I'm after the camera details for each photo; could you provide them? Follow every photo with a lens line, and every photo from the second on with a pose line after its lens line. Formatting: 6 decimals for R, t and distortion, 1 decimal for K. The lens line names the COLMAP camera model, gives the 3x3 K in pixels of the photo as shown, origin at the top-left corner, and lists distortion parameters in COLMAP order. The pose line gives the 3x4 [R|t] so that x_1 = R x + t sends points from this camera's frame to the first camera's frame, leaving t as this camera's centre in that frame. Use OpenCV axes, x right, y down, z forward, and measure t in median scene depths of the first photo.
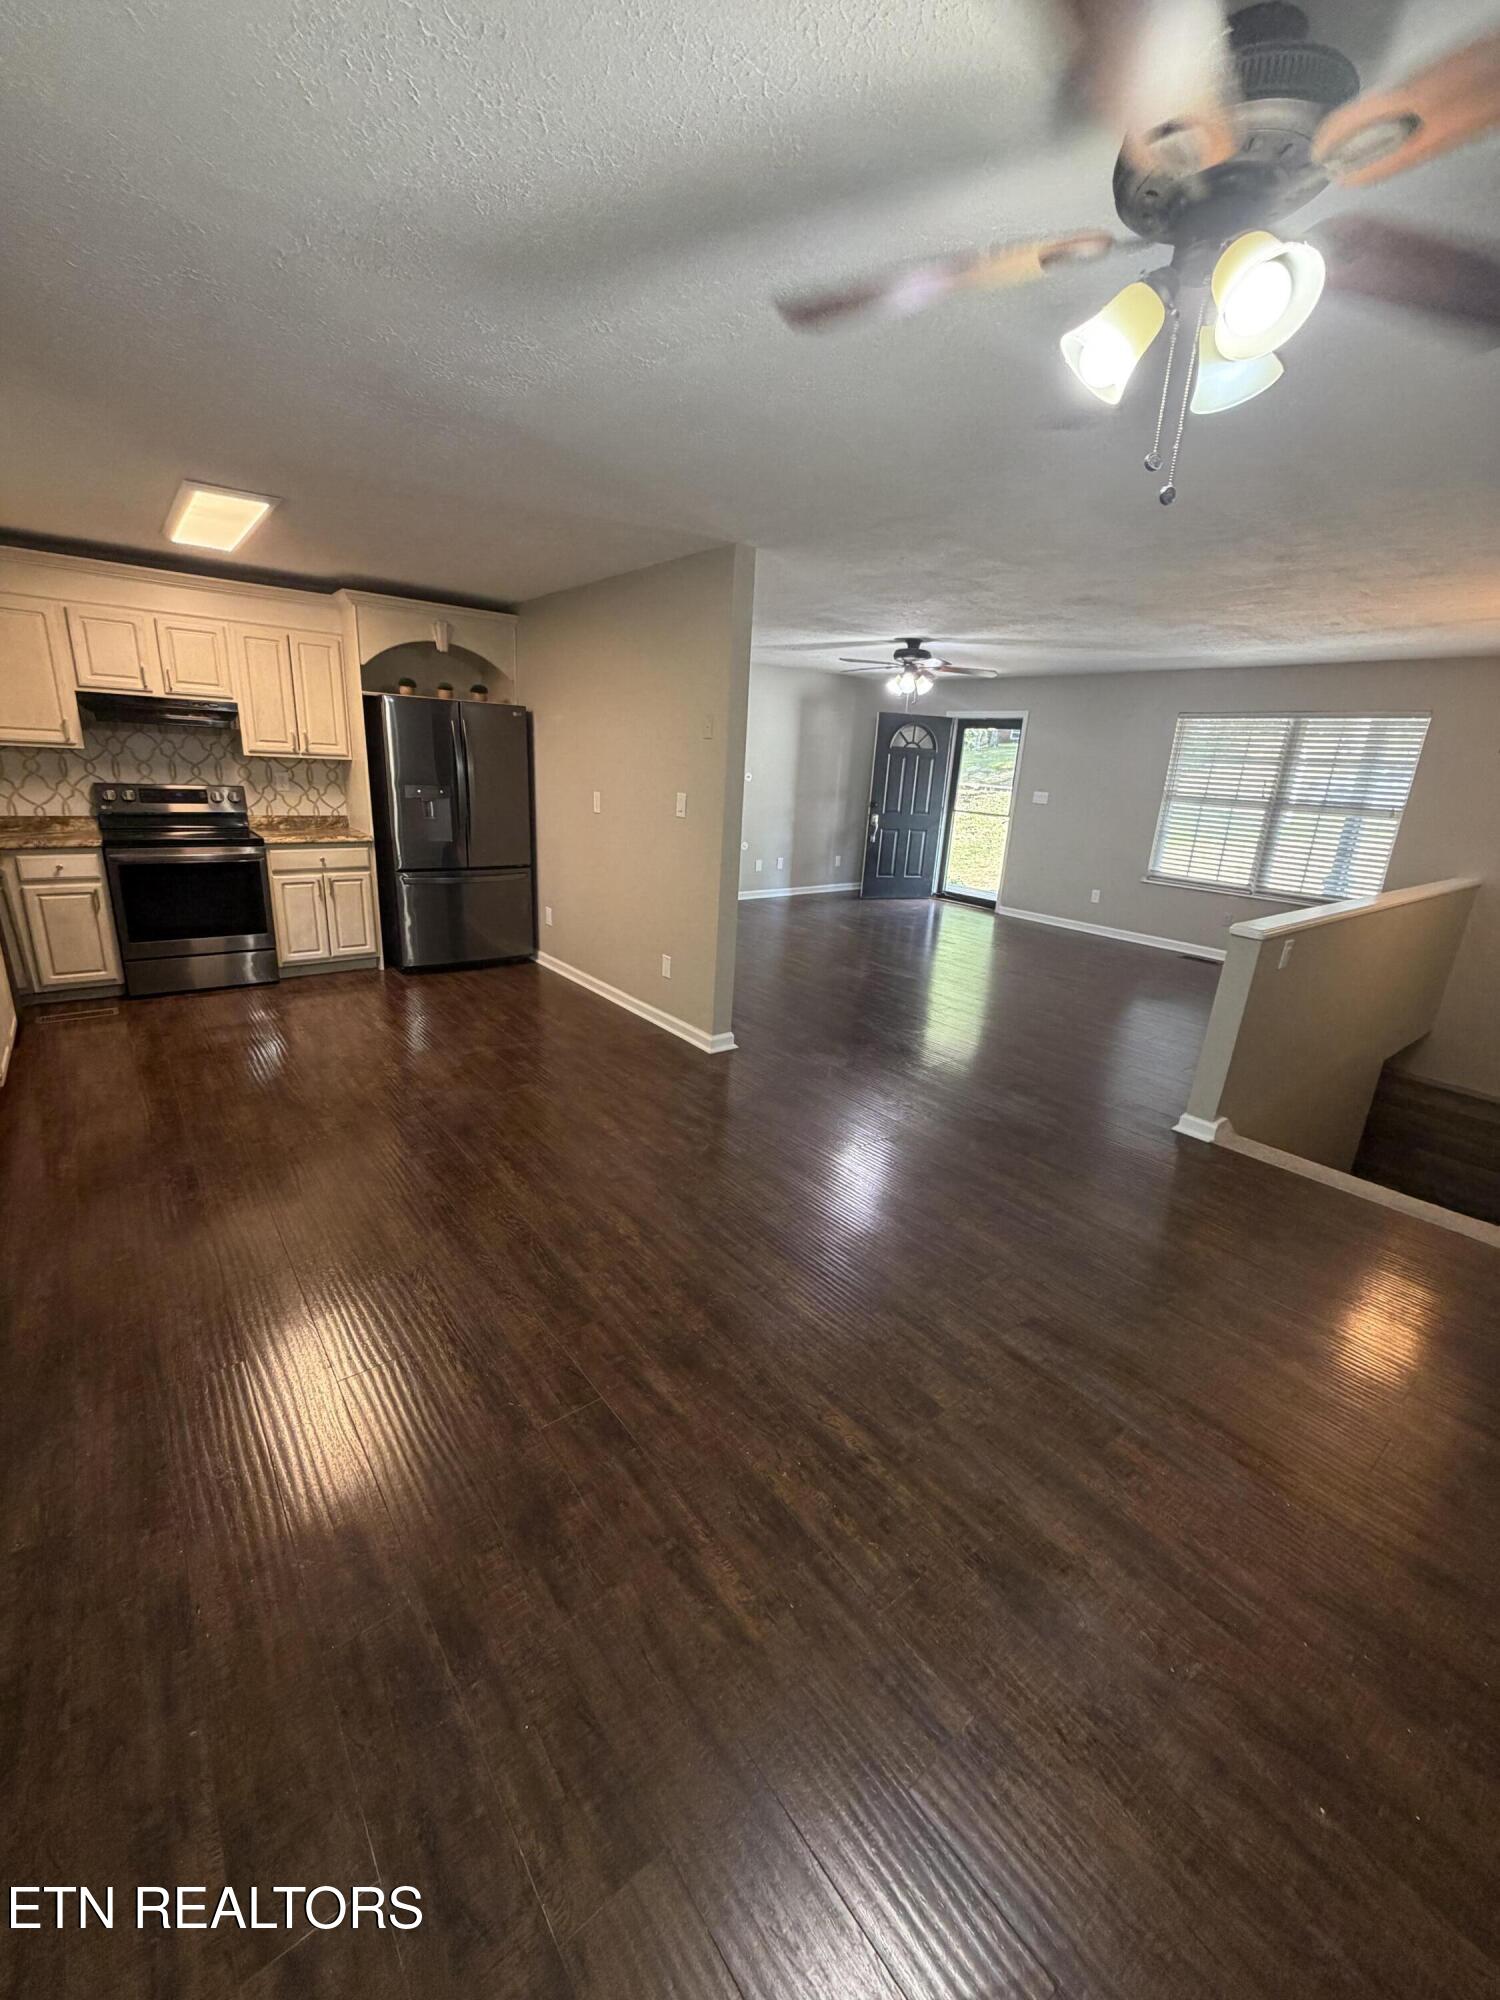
lens RADIAL K [[795.0, 0, 751.7], [0, 795.0, 996.2], [0, 0, 1]] dist [-0.000147, 0.000086]
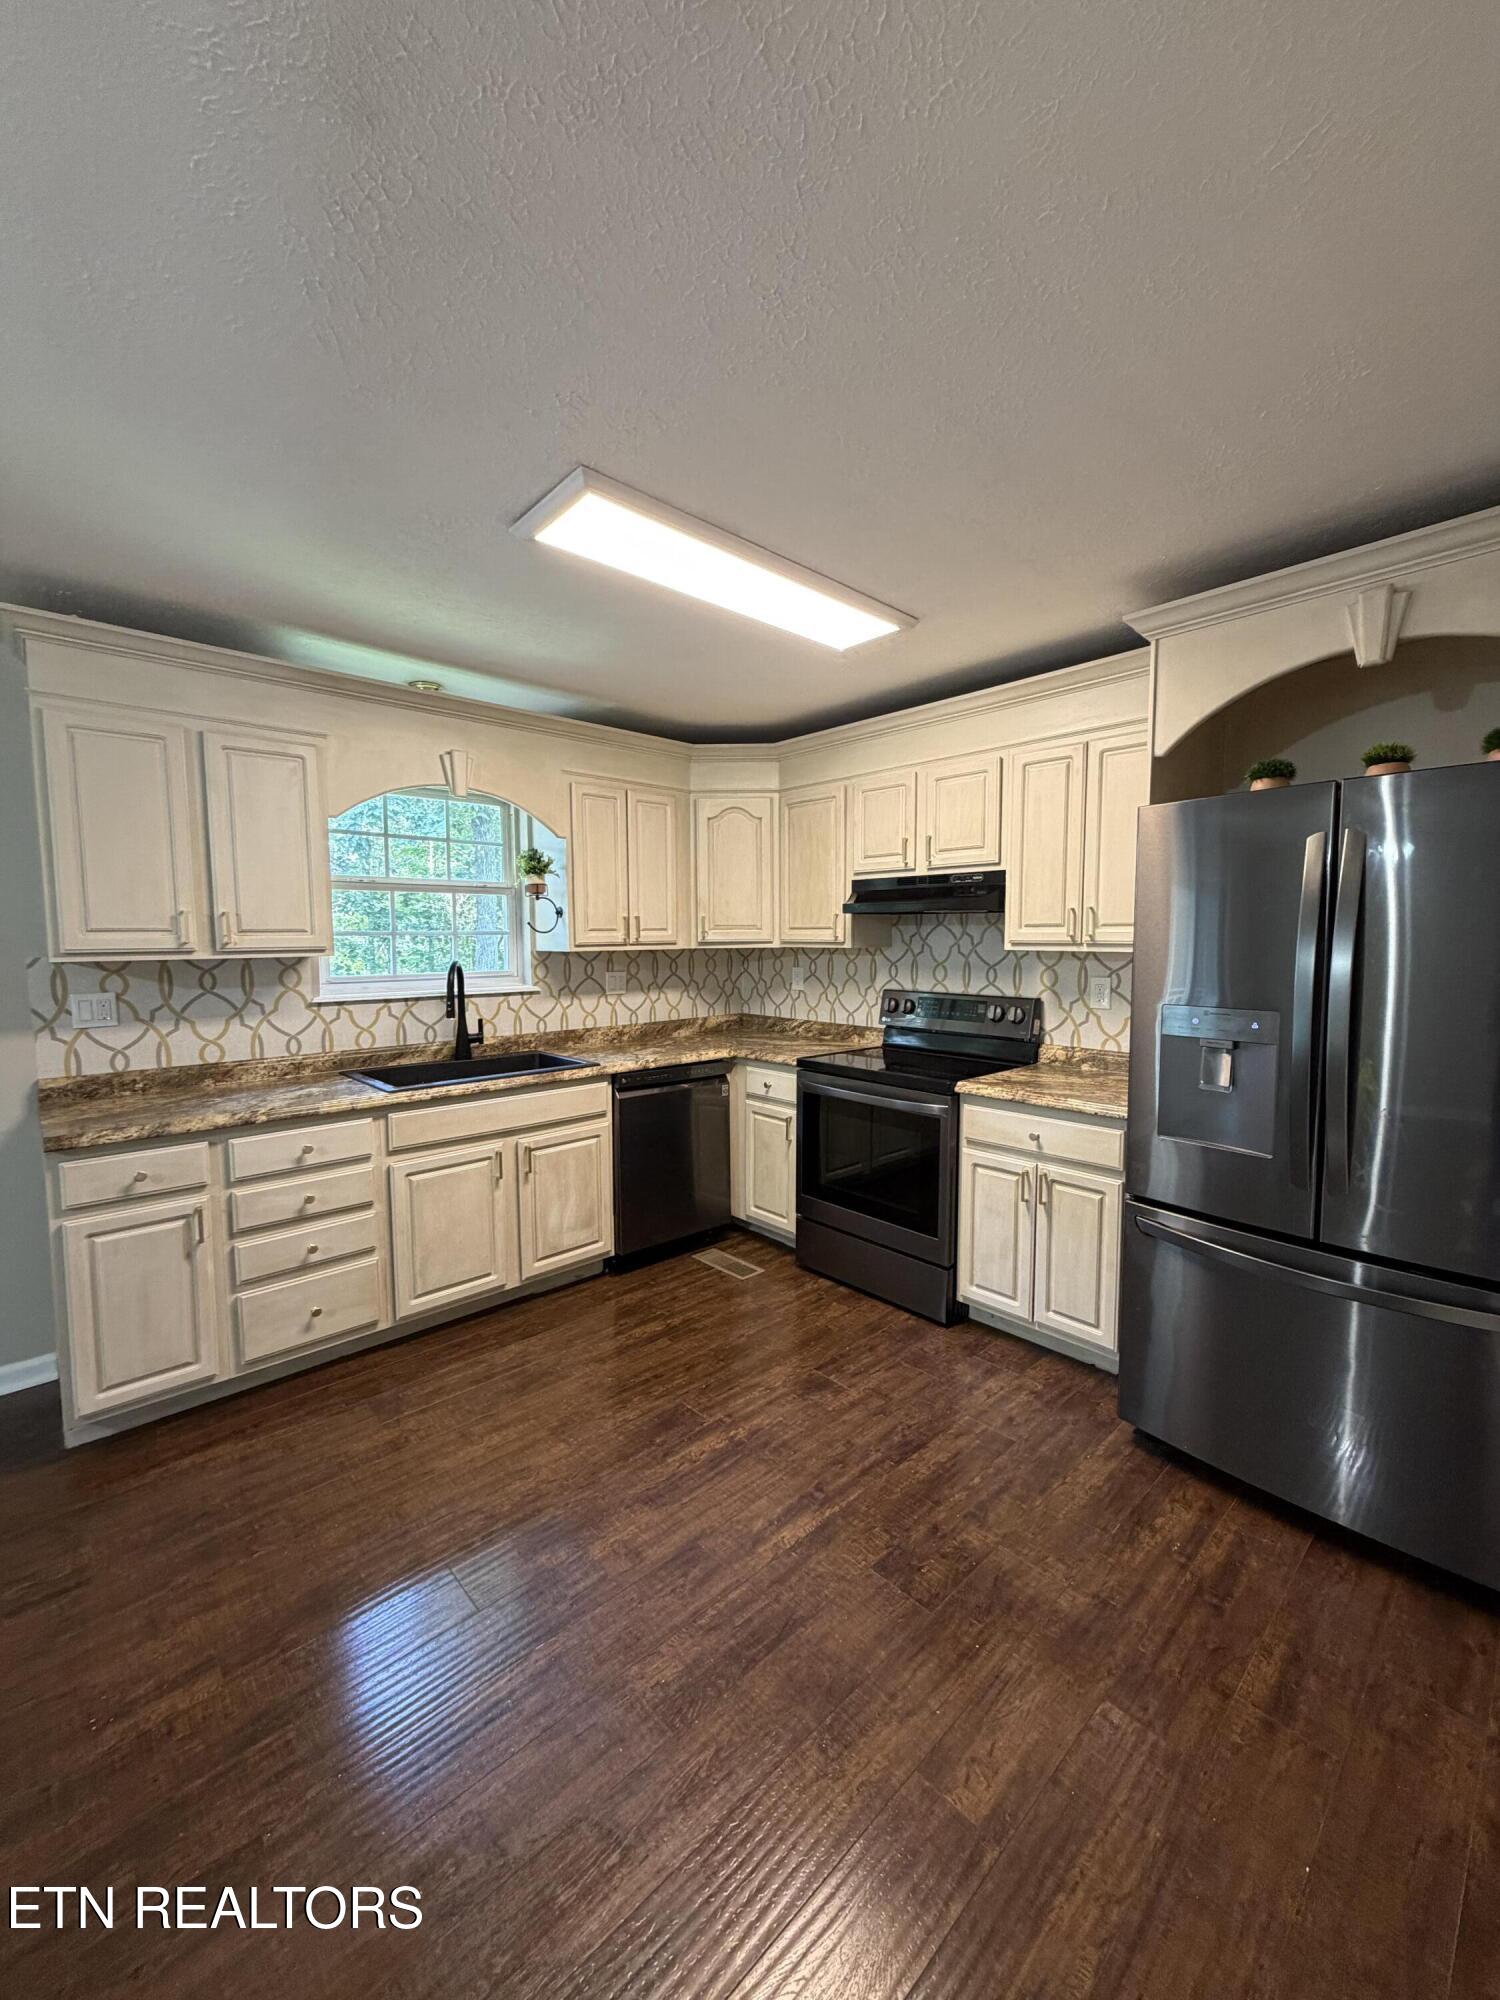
lens RADIAL K [[795.0, 0, 751.7], [0, 795.0, 996.2], [0, 0, 1]] dist [-0.000147, 0.000086]
pose [[0.074919, 0.020508, -0.996979, -0.031871], [-0.277999, 0.960581, -0.001131, -0.190211], [0.957655, 0.277244, 0.077667, 0.690207]]
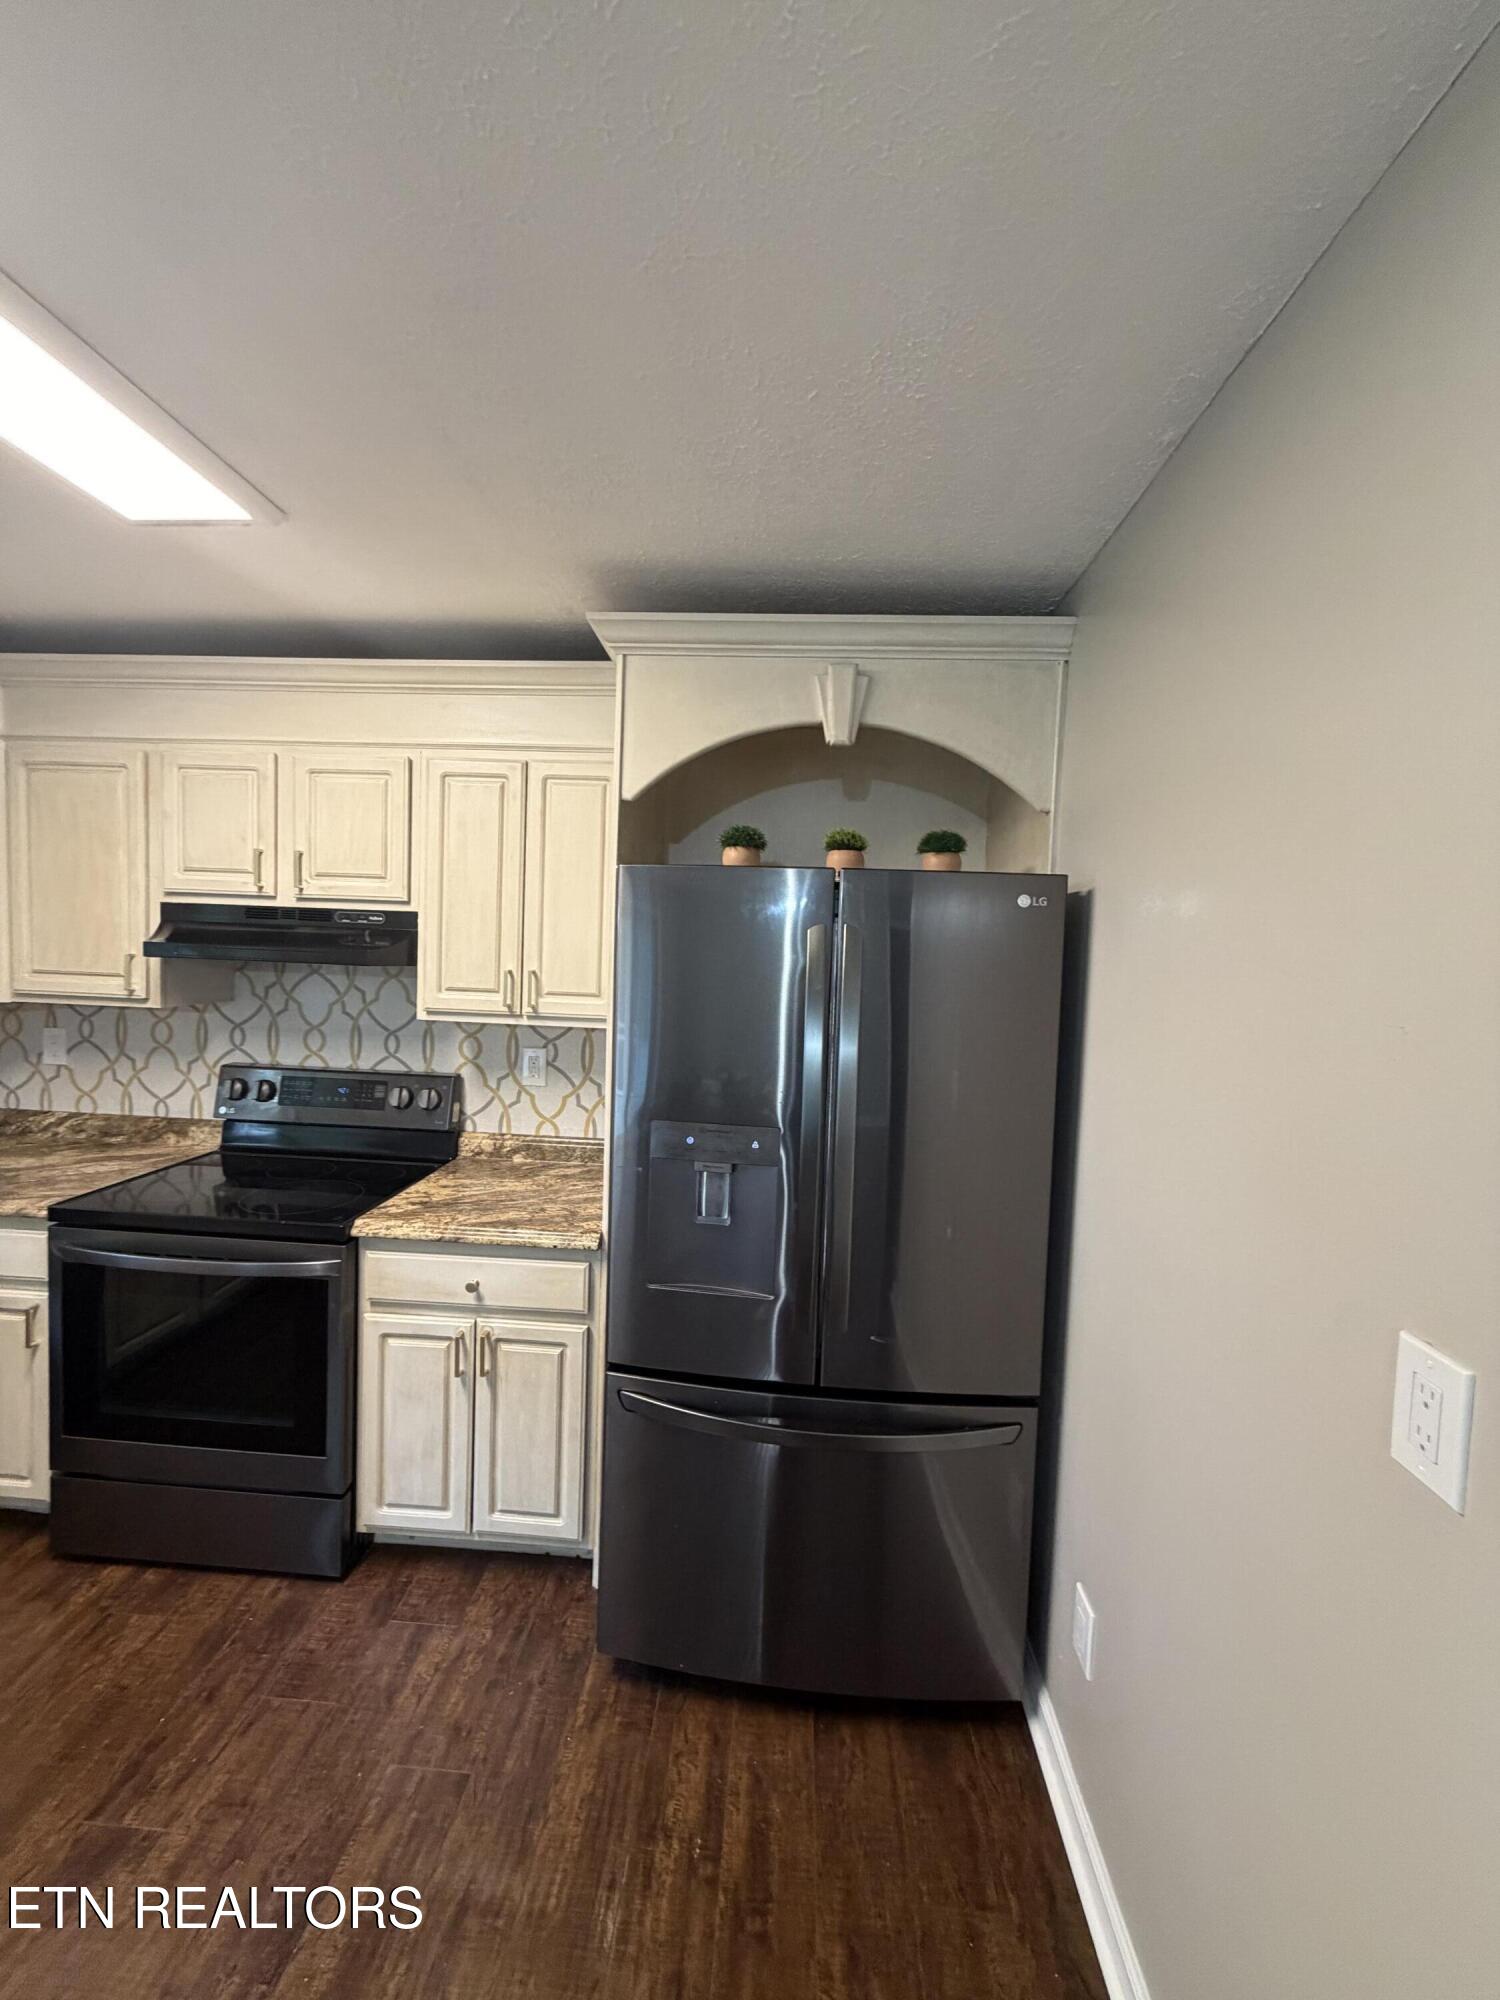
lens RADIAL K [[795.0, 0, 751.7], [0, 795.0, 996.2], [0, 0, 1]] dist [-0.000147, 0.000086]
pose [[0.743024, 0.011971, -0.669158, -0.168879], [-0.188111, 0.963269, -0.191642, -0.236115], [0.642285, 0.268270, 0.717984, 0.706333]]
